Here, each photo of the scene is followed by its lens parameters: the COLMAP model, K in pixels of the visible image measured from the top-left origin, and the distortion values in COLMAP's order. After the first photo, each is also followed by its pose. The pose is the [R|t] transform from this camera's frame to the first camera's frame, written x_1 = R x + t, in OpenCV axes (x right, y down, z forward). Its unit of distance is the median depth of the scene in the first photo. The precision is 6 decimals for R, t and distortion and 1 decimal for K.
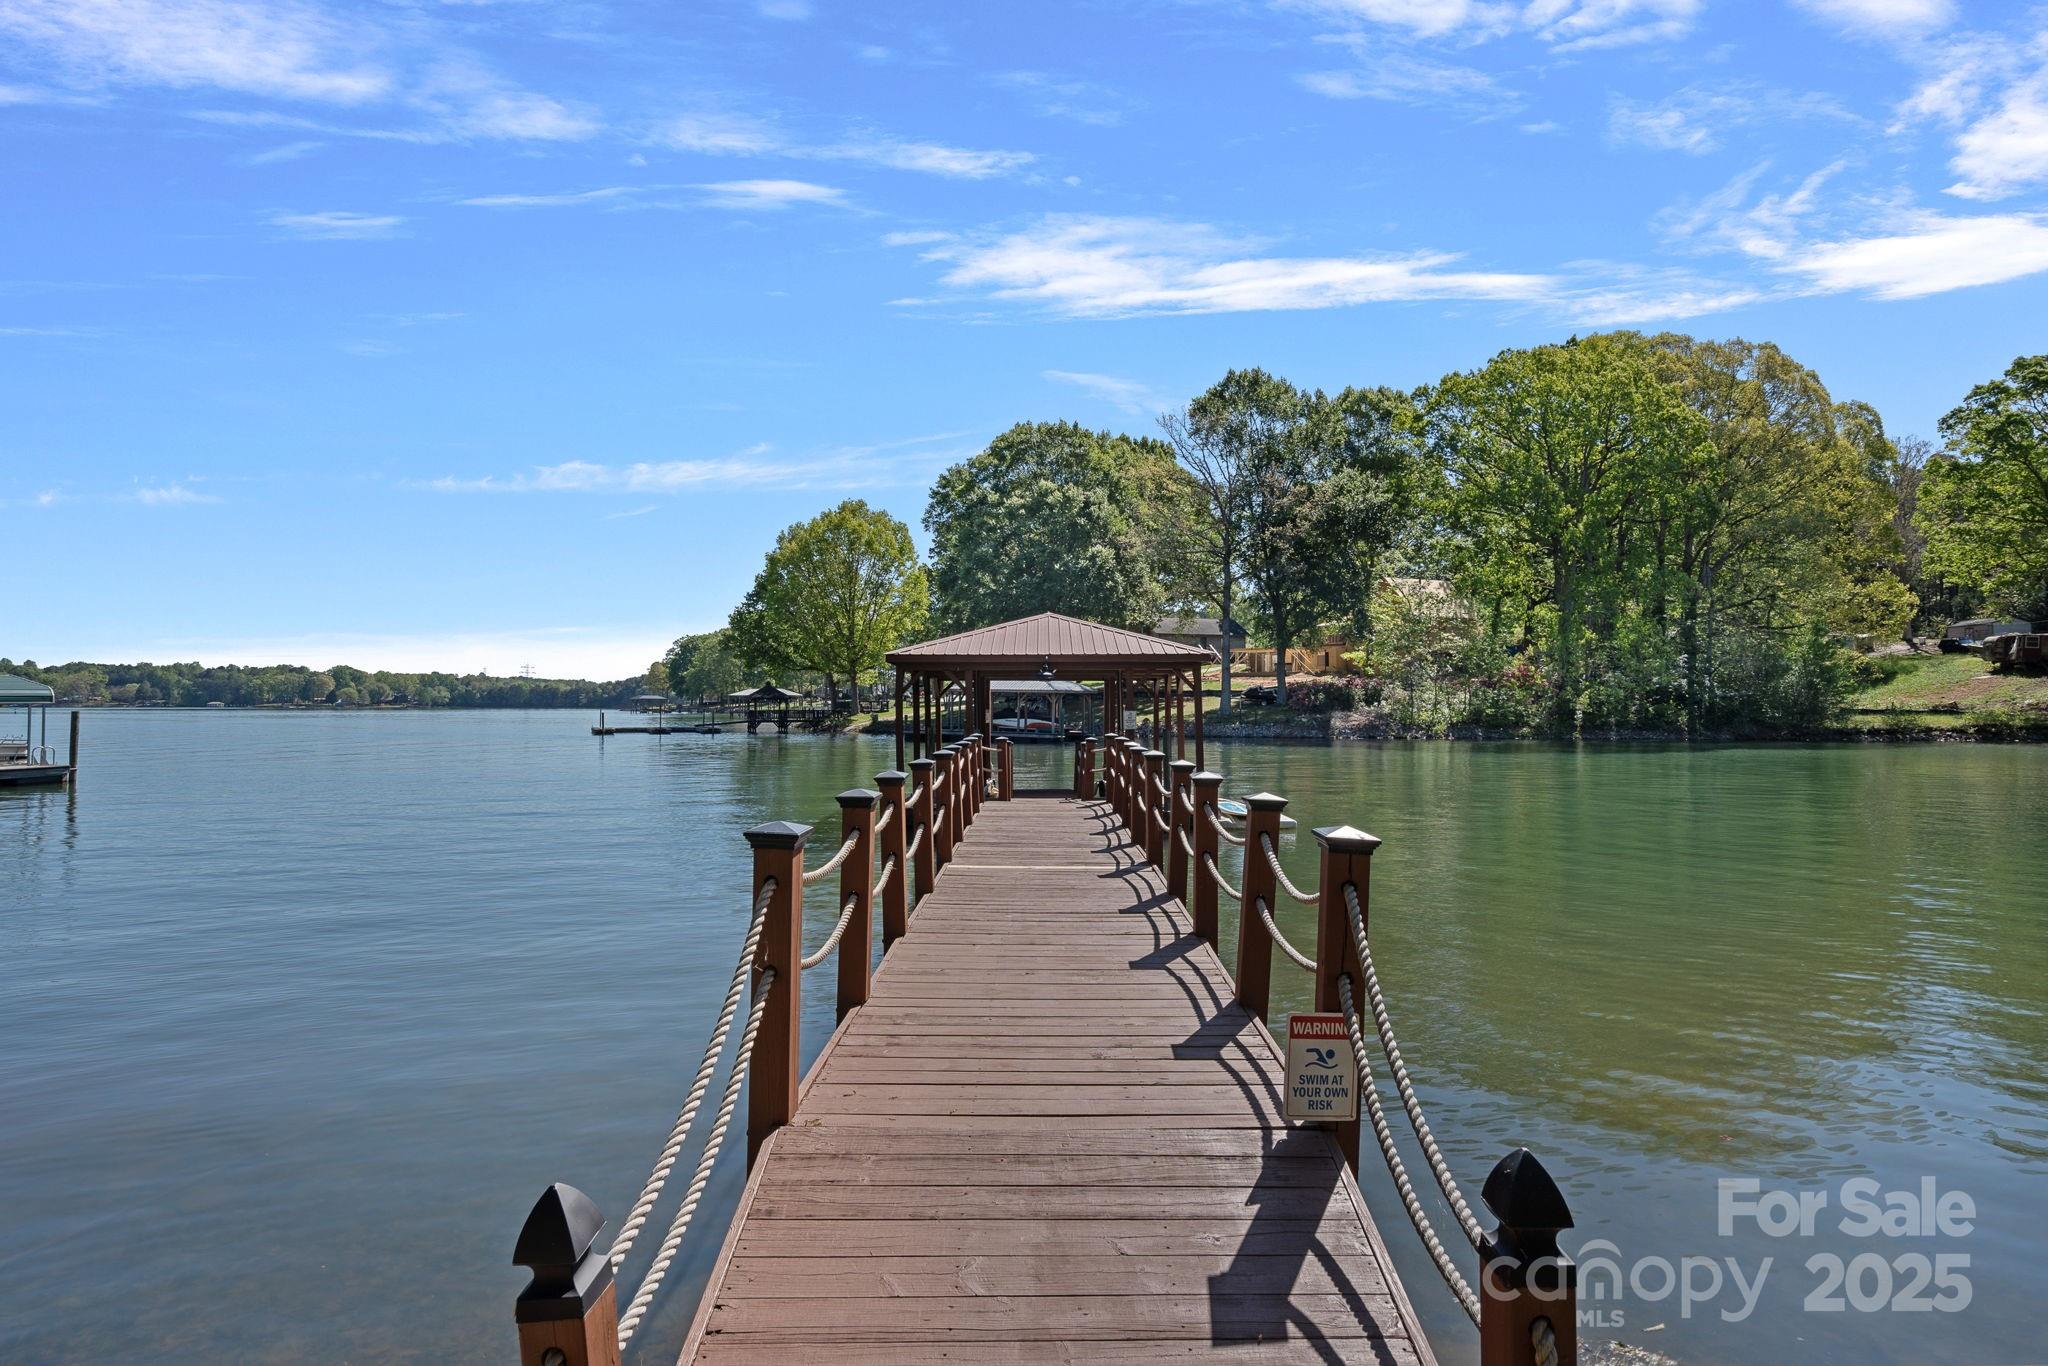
lens RADIAL K [[1050.6, 0, 1024.0], [0, 1050.6, 683.0], [0, 0, 1]] dist [-0.007518, 0.000592]
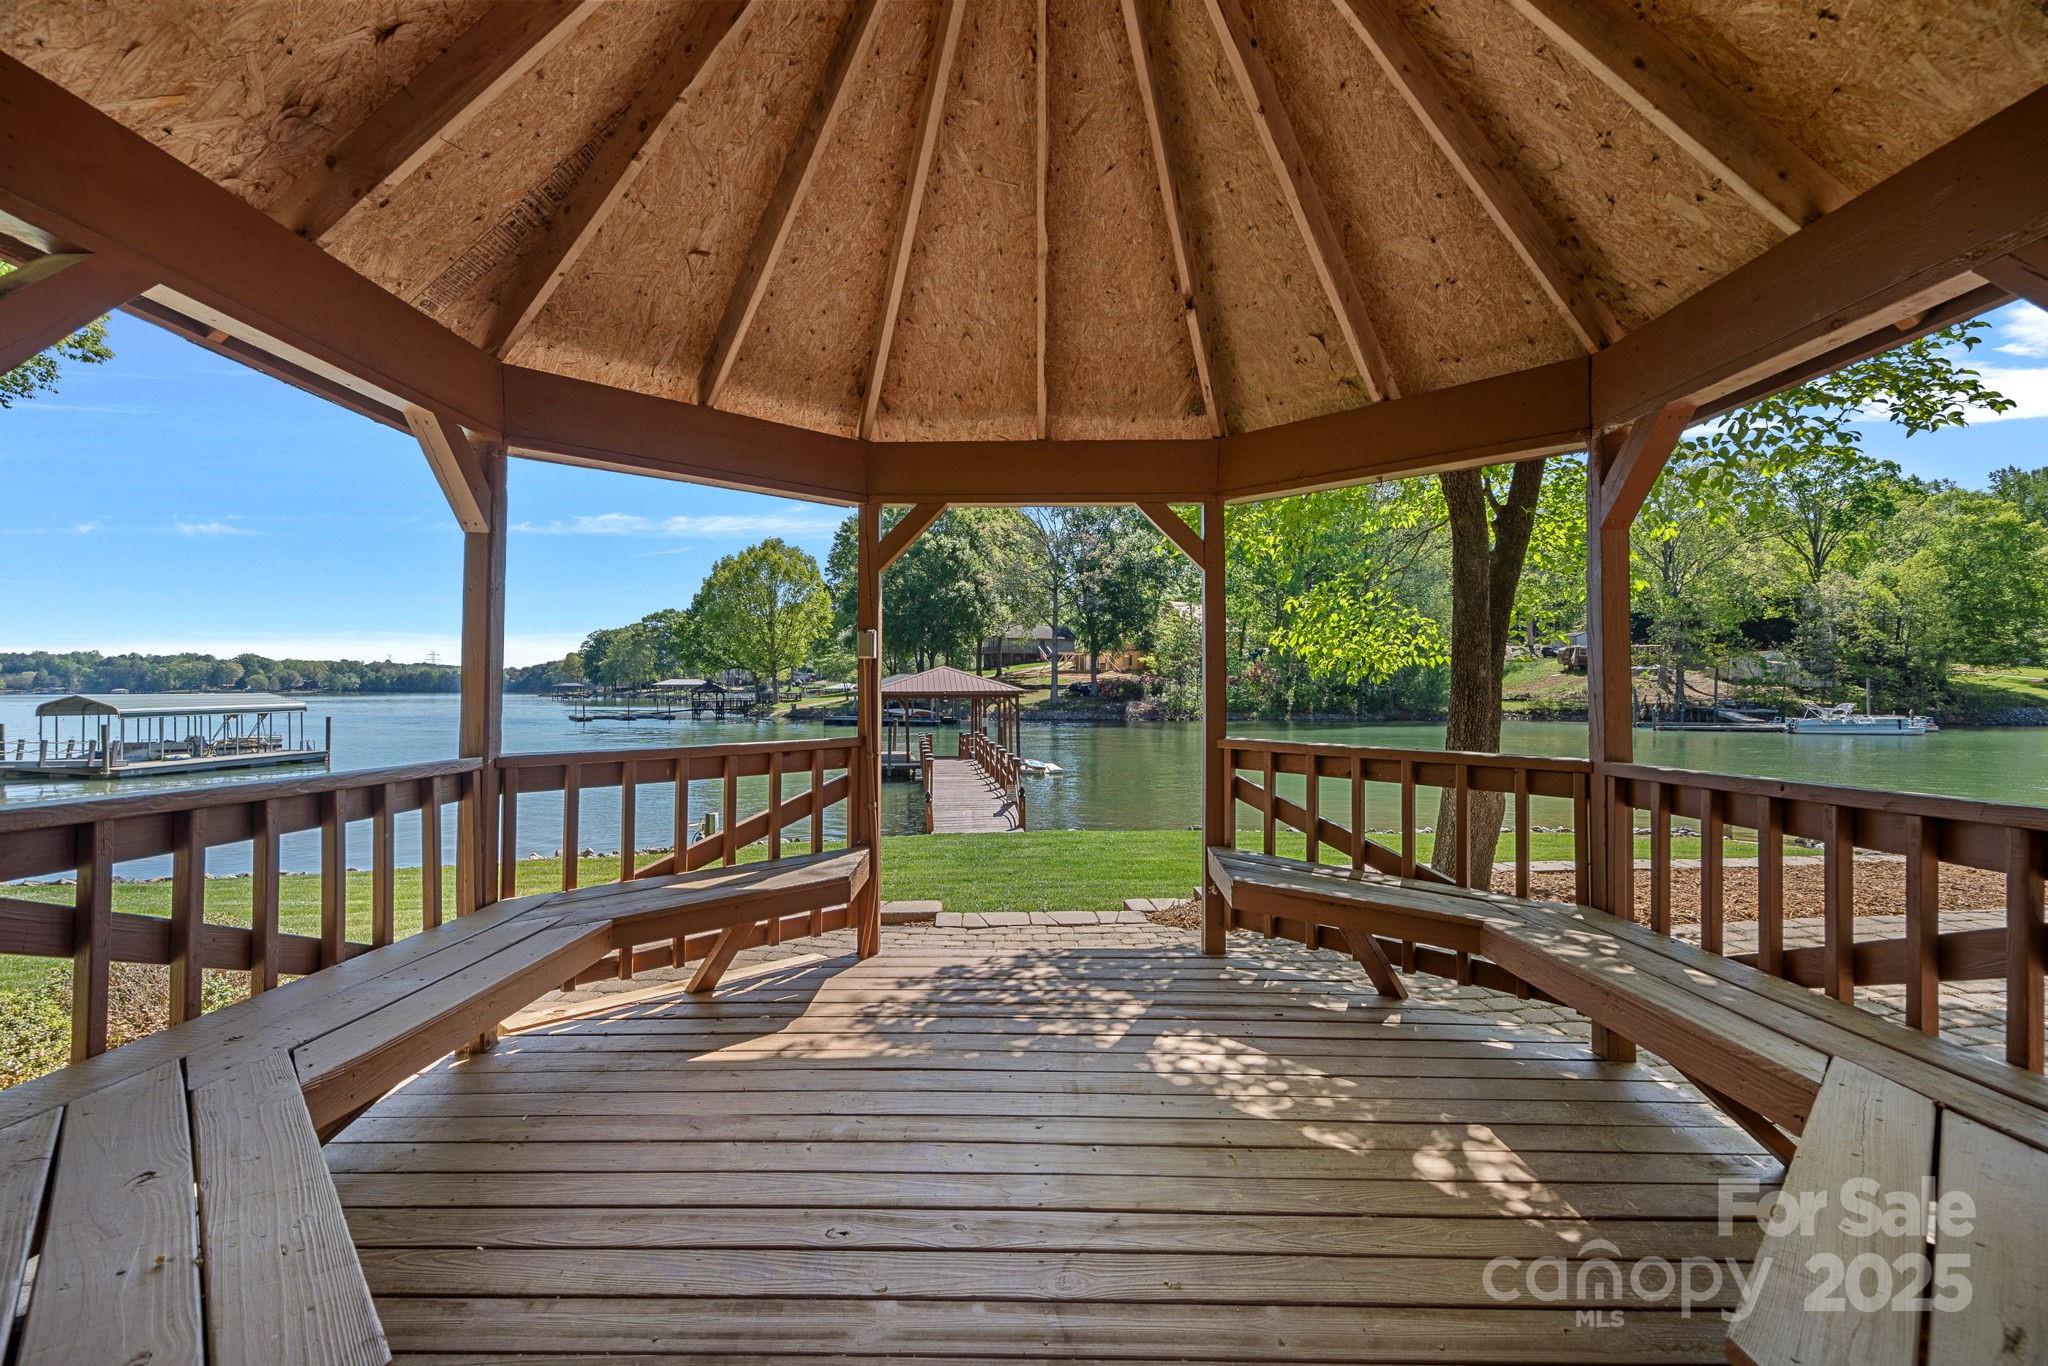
lens RADIAL K [[928.1, 0, 1029.7], [0, 928.1, 683.4], [0, 0, 1]] dist [-0.002279, 0.000835]
pose [[0.989071, -0.002497, 0.147419, -0.020319], [-0.000304, 0.999820, 0.018968, -0.018689], [-0.147440, -0.018806, 0.988892, -0.200488]]
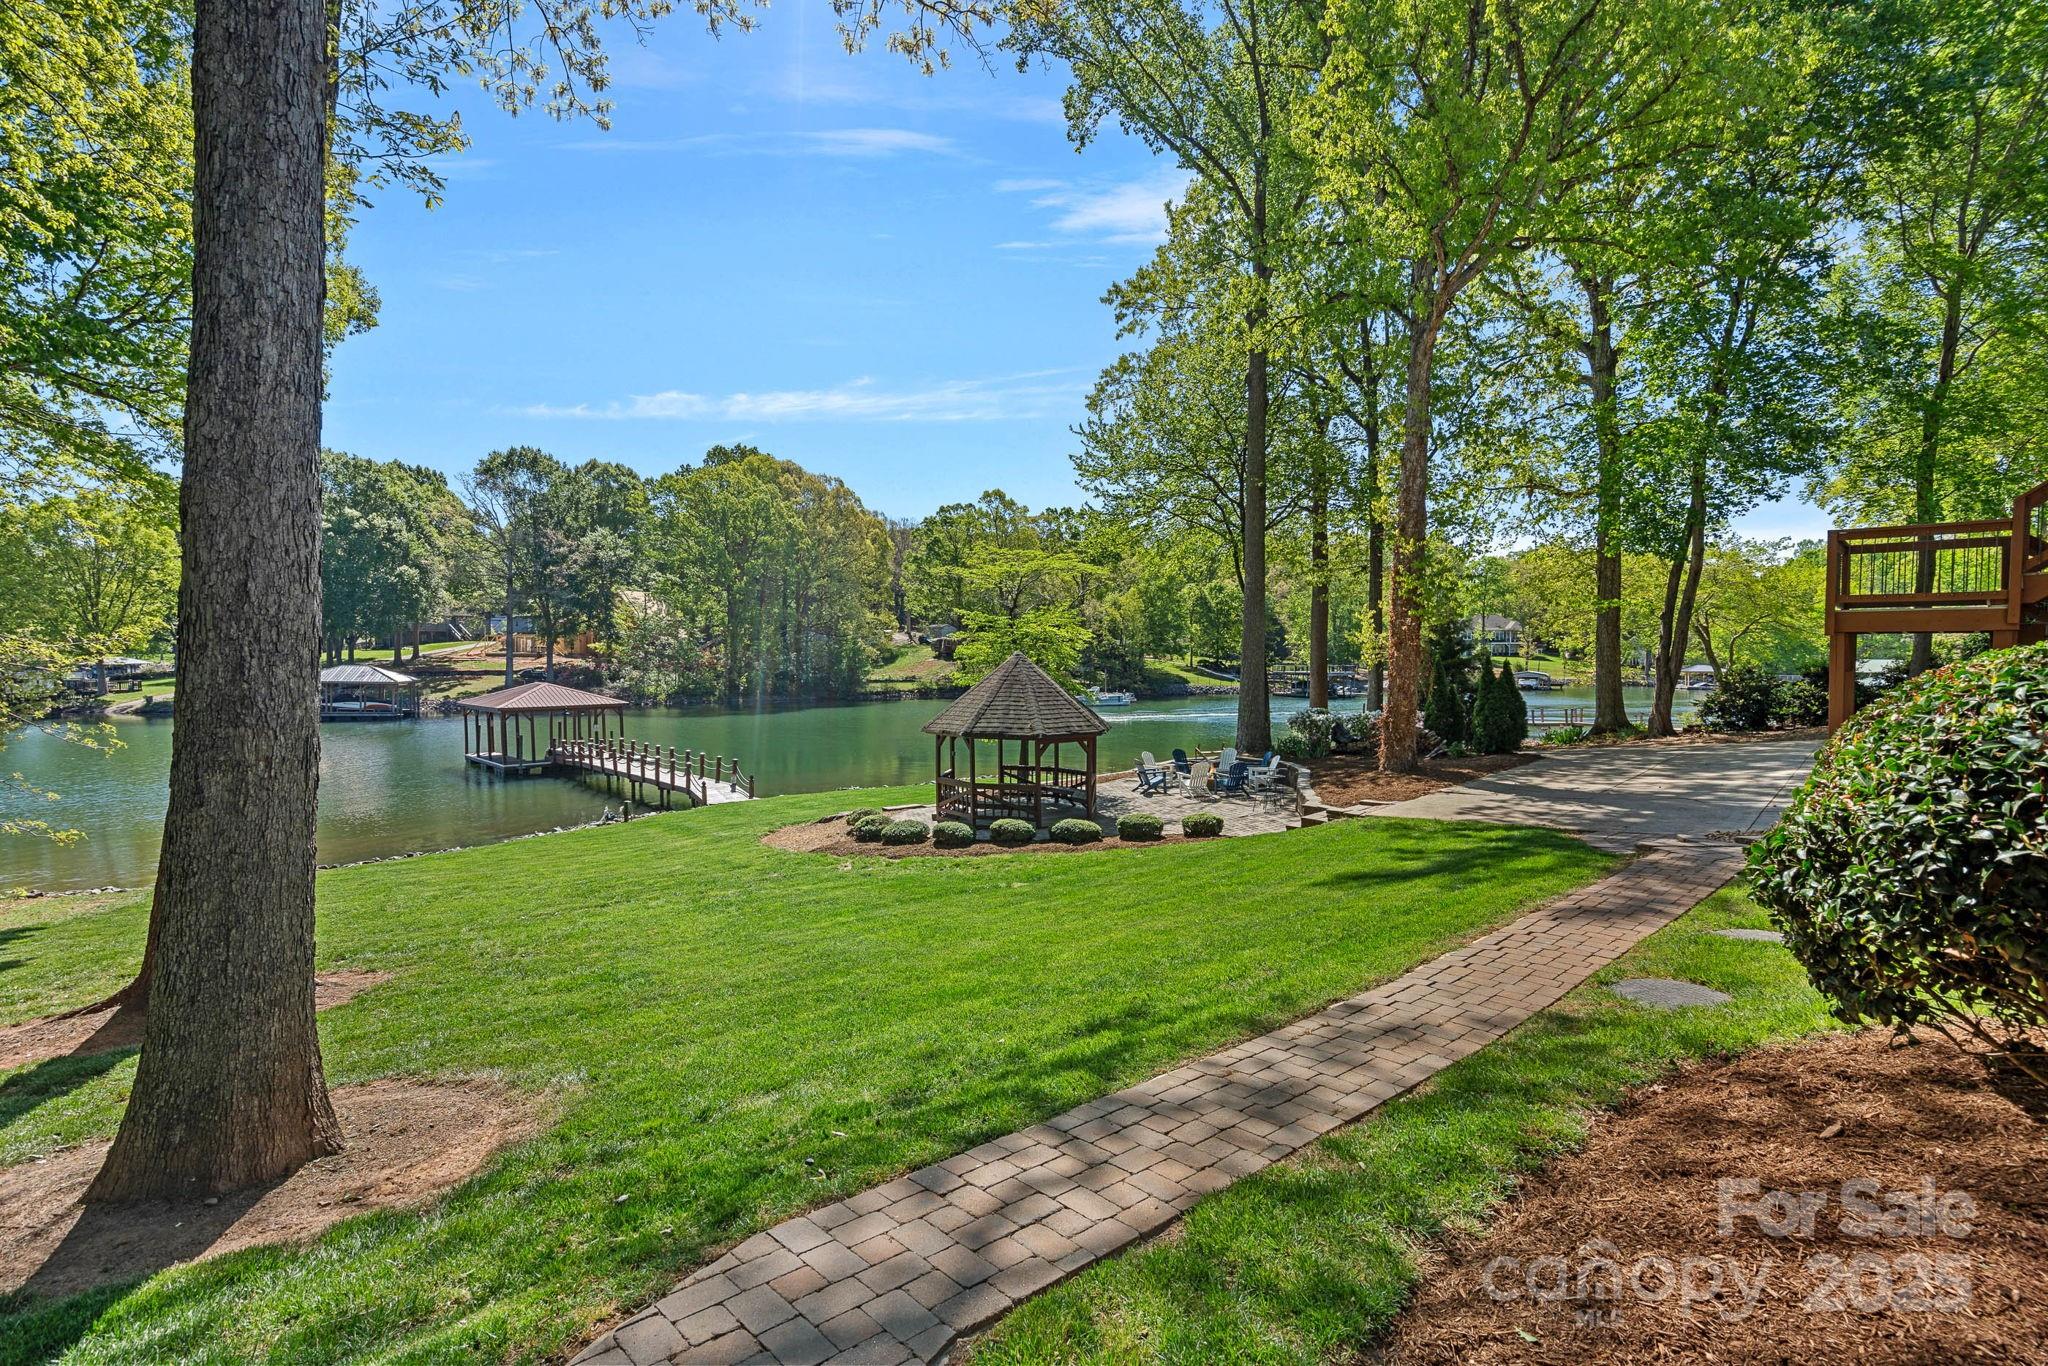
lens RADIAL K [[928.1, 0, 1029.7], [0, 928.1, 683.4], [0, 0, 1]] dist [-0.002279, 0.000835]
pose [[0.699055, -0.022015, 0.714729, -0.199364], [-0.019883, 0.998541, 0.050203, -0.053097], [-0.714791, -0.049305, 0.697598, -0.353540]]
